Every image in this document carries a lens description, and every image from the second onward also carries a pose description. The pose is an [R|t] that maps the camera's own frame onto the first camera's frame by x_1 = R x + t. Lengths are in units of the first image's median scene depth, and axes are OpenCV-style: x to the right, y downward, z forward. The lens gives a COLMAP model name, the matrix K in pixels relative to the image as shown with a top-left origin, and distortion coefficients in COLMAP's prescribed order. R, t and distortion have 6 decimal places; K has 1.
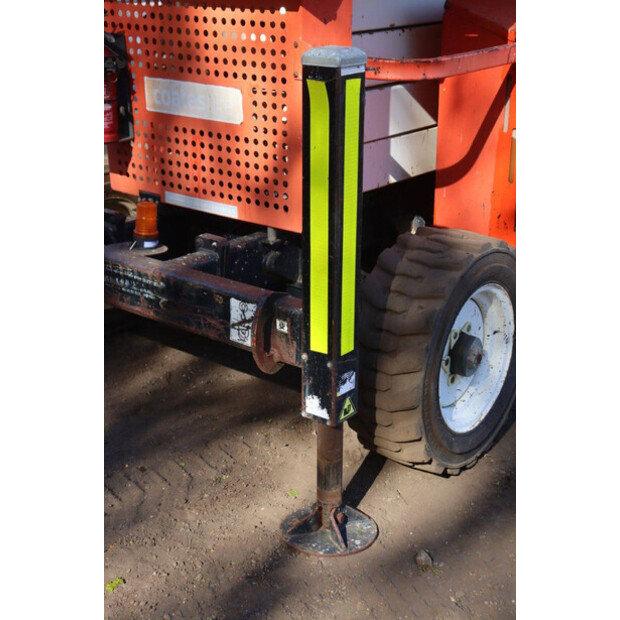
lens RADIAL K [[929.0, 0, 310.0], [0, 929.0, 310.0], [0, 0, 1]] dist [0.035795, 0.114750]
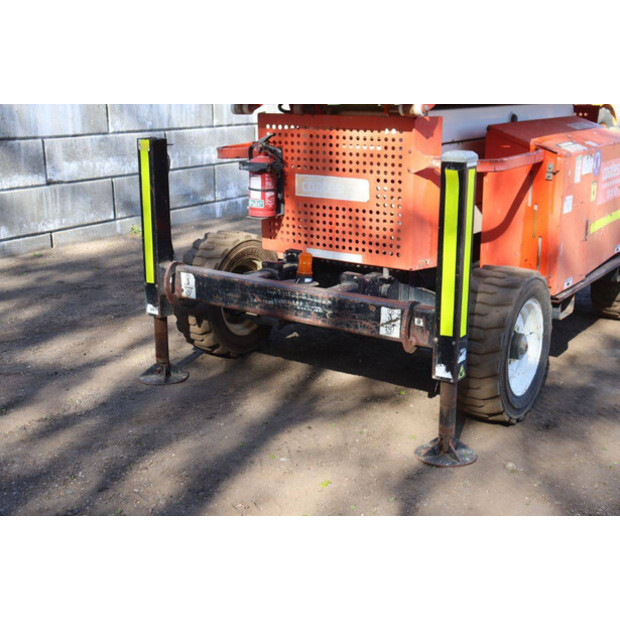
lens RADIAL K [[786.8, 0, 310.0], [0, 786.8, 310.0], [0, 0, 1]] dist [-0.022015, -0.030007]
pose [[0.997905, -0.020442, 0.061388, -0.264814], [0.025928, 0.995609, -0.089943, 0.100473], [-0.059280, 0.091346, 0.994053, -0.298423]]
